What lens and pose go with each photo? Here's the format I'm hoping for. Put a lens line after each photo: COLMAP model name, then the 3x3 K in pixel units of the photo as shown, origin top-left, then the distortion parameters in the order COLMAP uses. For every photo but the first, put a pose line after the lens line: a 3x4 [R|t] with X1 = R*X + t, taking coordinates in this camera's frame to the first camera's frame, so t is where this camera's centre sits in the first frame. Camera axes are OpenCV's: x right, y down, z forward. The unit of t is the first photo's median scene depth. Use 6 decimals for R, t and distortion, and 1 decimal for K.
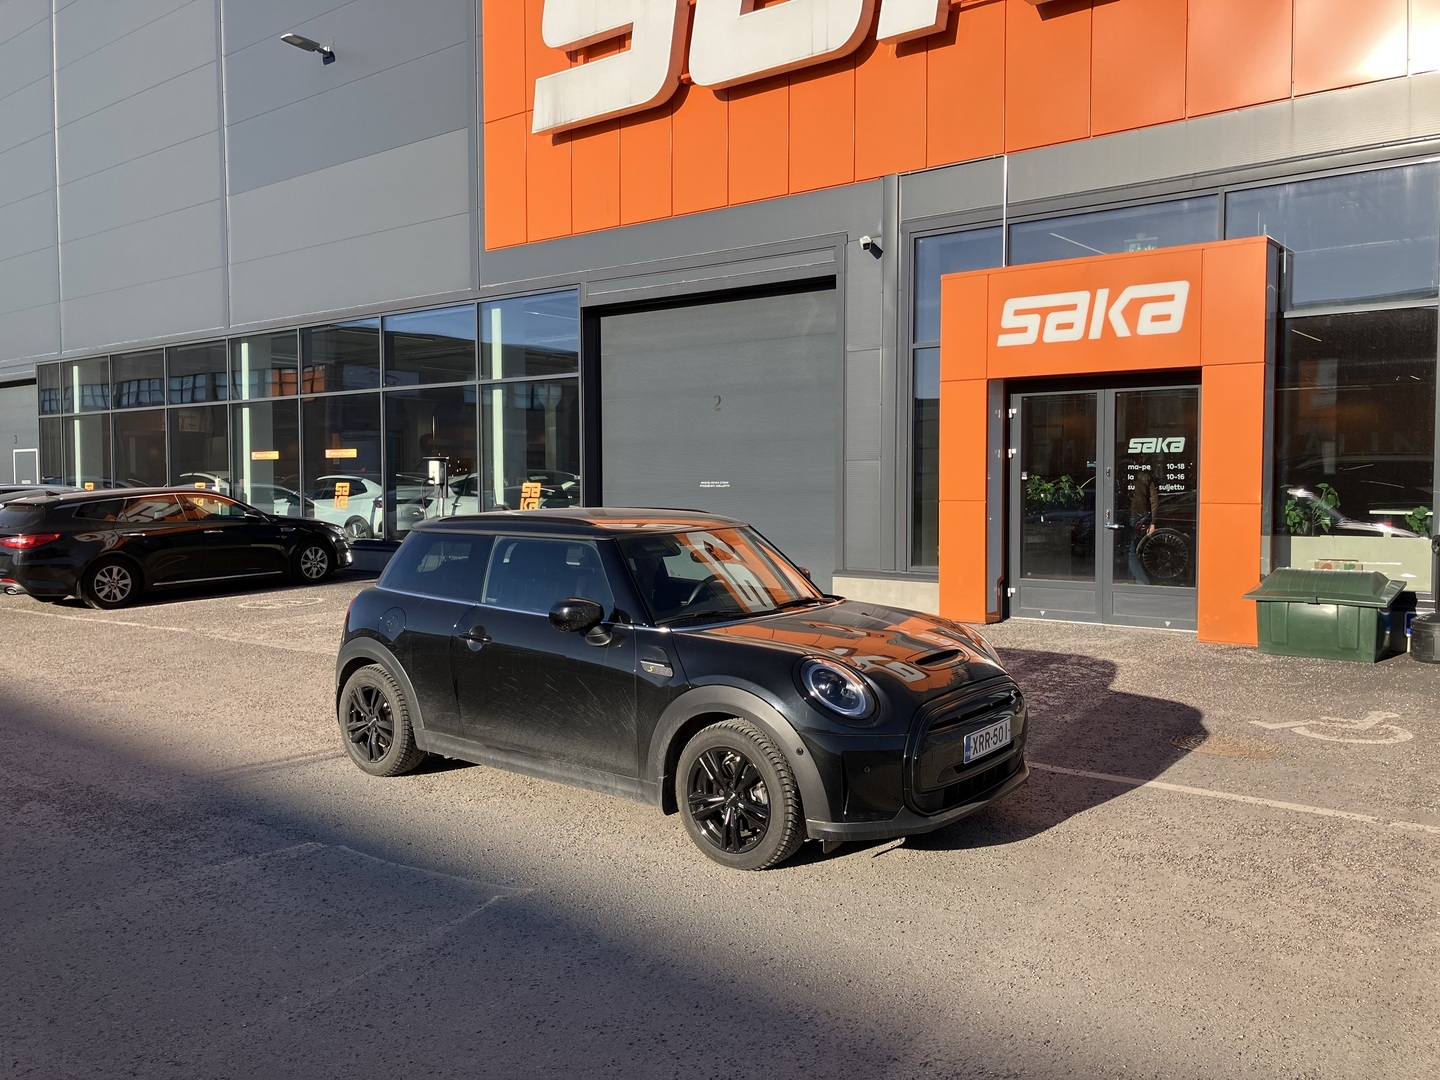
lens RADIAL K [[1174.6, 0, 720.0], [0, 1174.6, 540.0], [0, 0, 1]] dist [0.015614, -0.012848]
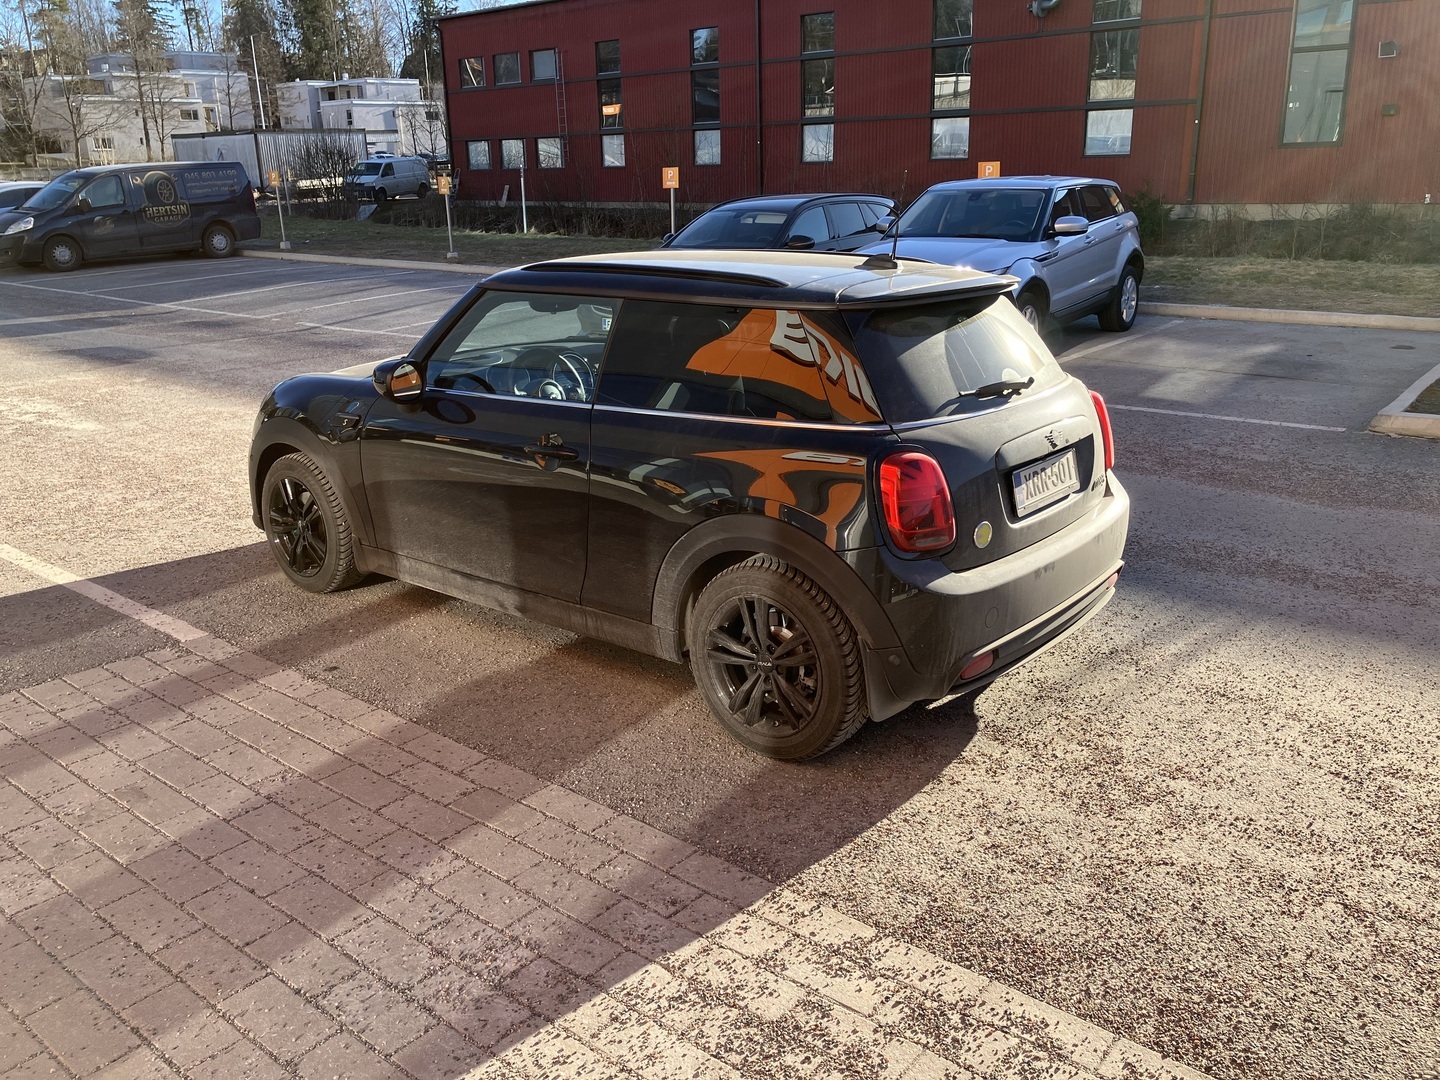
lens RADIAL K [[1174.6, 0, 720.0], [0, 1174.6, 540.0], [0, 0, 1]] dist [0.015614, -0.012848]
pose [[-0.999439, 0.019204, 0.027425, -0.071576], [0.027689, 0.934607, 0.354604, -0.064535], [-0.018822, 0.355165, -0.934614, 0.988121]]
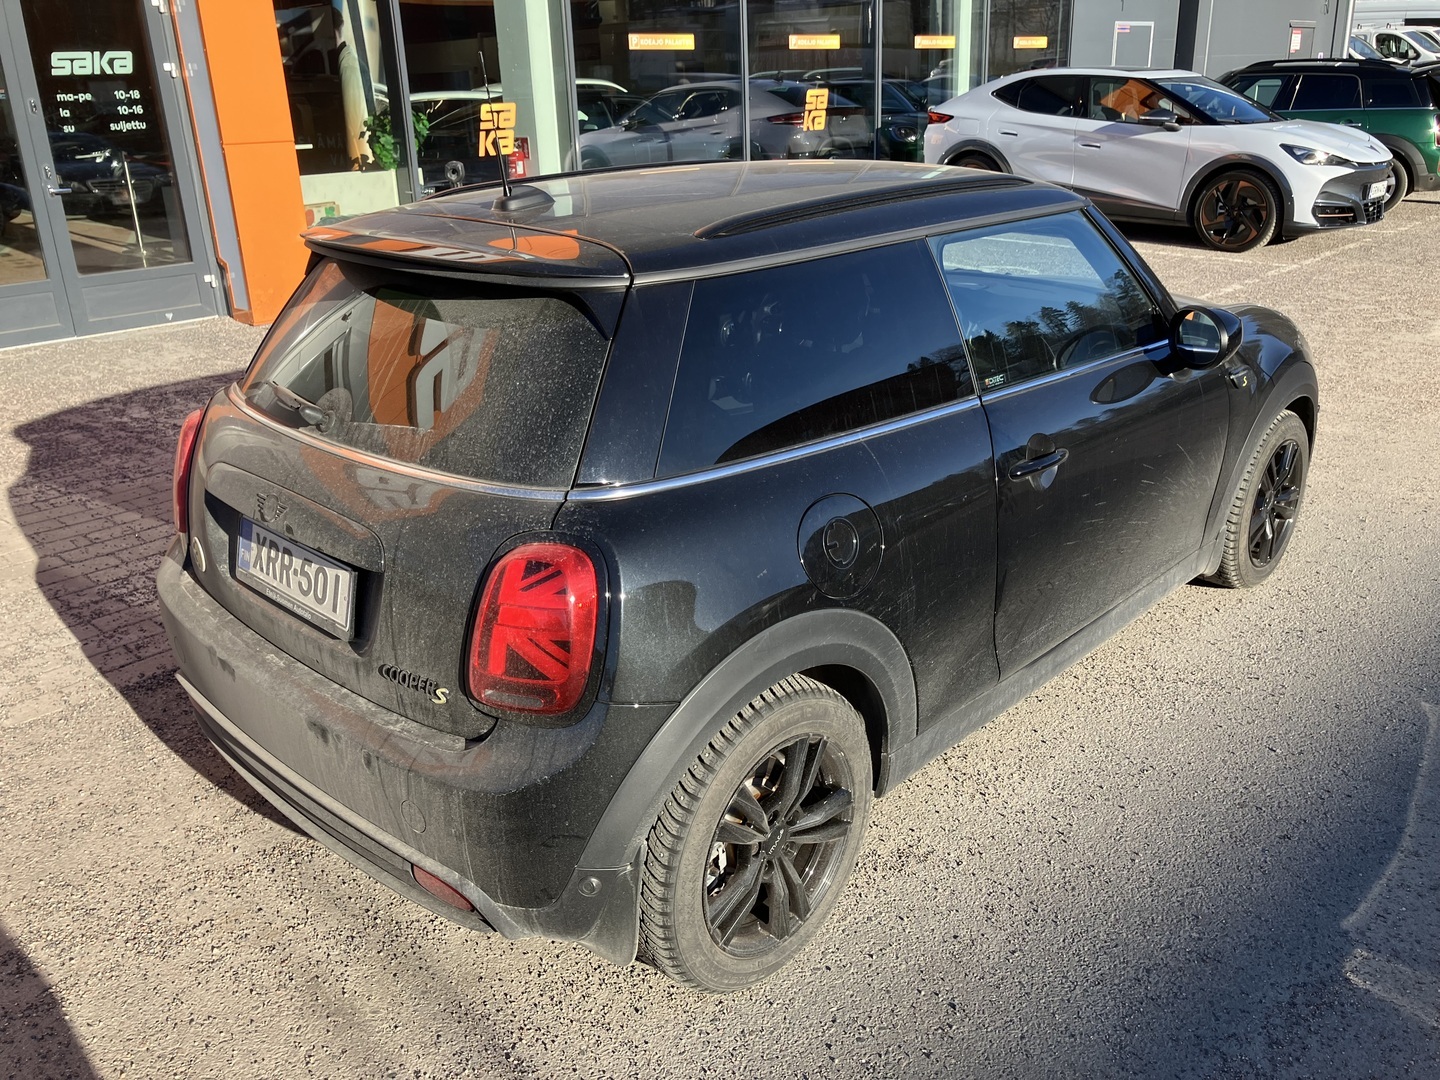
lens RADIAL K [[1174.6, 0, 720.0], [0, 1174.6, 540.0], [0, 0, 1]] dist [0.015614, -0.012848]
pose [[0.100060, -0.363375, 0.926254, -0.343479], [0.084848, 0.930651, 0.355934, -0.035031], [-0.991357, 0.042976, 0.123953, 0.561081]]
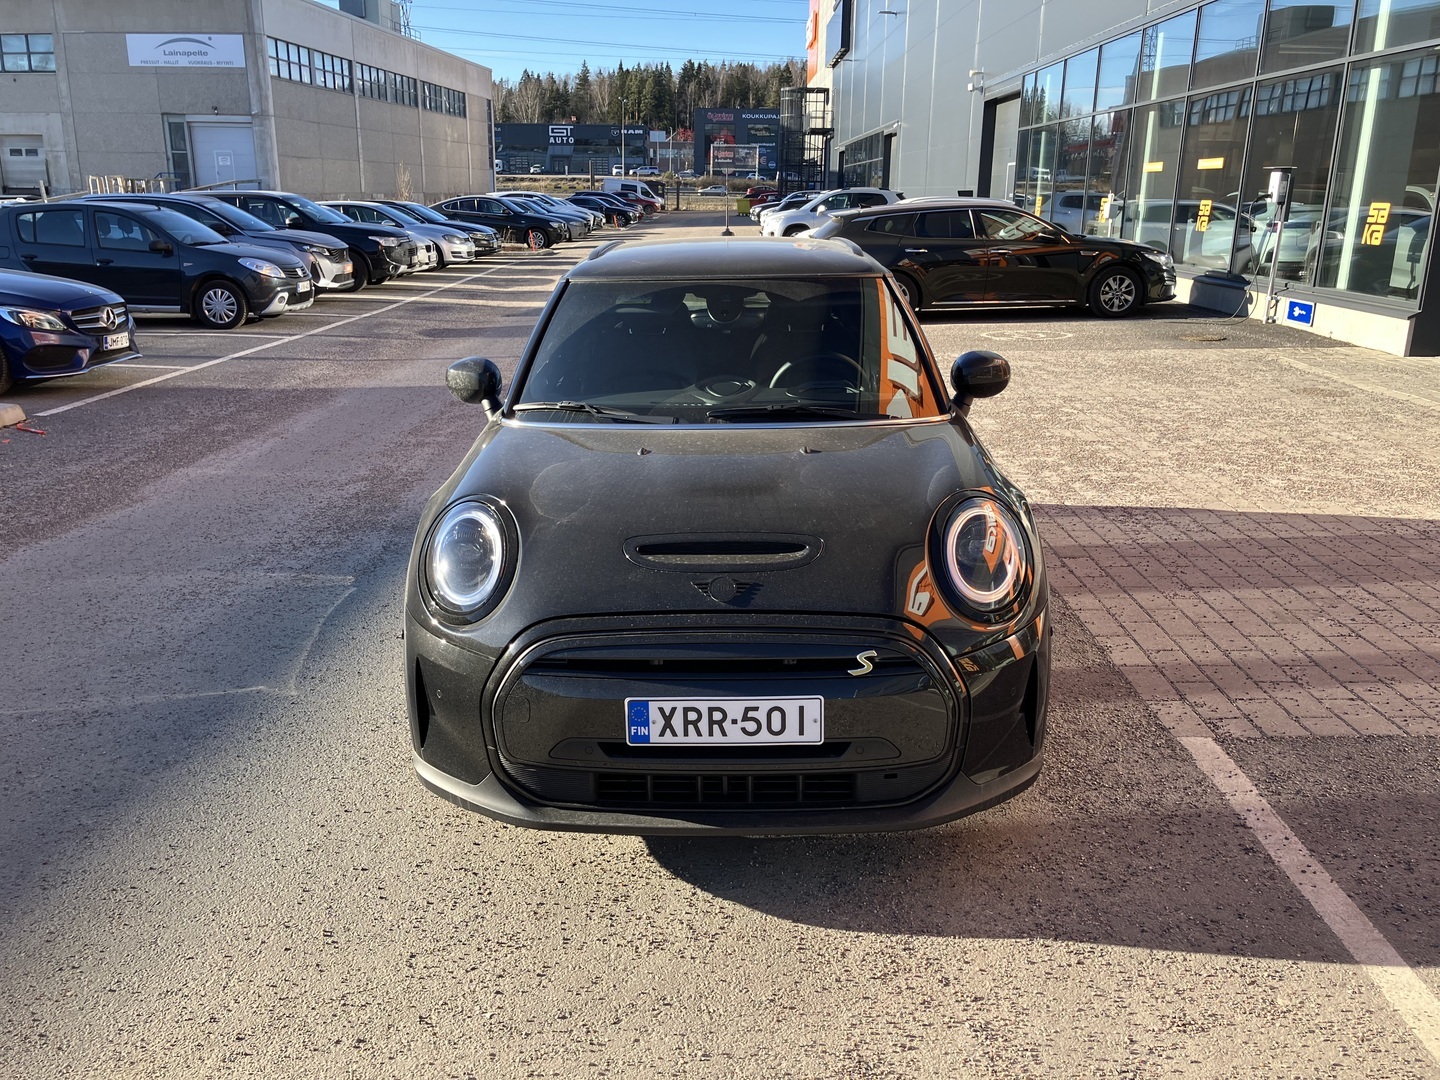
lens RADIAL K [[1174.6, 0, 720.0], [0, 1174.6, 540.0], [0, 0, 1]] dist [0.015614, -0.012848]
pose [[0.610220, 0.234125, -0.756847, 0.278418], [-0.053218, 0.965291, 0.255698, -0.018283], [0.790443, -0.115754, 0.601499, 0.323571]]
